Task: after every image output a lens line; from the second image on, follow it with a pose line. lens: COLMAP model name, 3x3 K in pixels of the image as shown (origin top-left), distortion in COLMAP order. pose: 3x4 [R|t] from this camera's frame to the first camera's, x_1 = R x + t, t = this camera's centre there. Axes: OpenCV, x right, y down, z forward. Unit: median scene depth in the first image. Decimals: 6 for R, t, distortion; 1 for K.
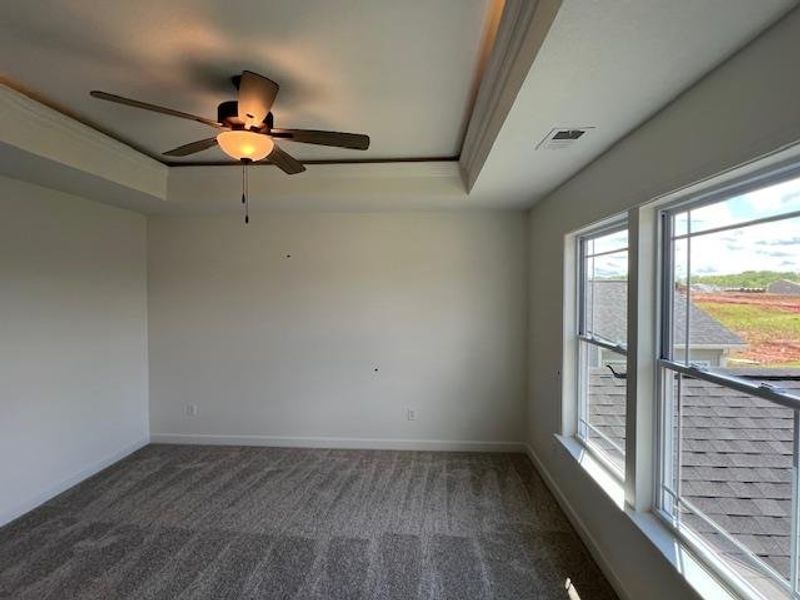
lens RADIAL K [[401.1, 0, 399.0], [0, 401.1, 295.5], [0, 0, 1]] dist [0.000421, 0.000243]
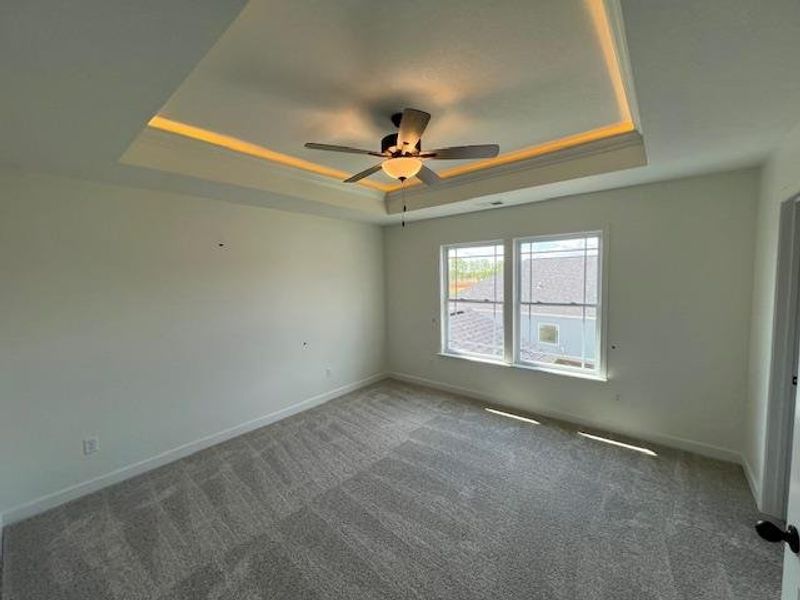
lens RADIAL K [[318.3, 0, 402.1], [0, 318.3, 300.1], [0, 0, 1]] dist [0.001346, 0.000071]
pose [[0.585936, -0.075214, 0.806859, -0.773059], [0.033779, 0.997085, 0.068417, -0.004489], [-0.809653, -0.012833, 0.586768, 0.238145]]
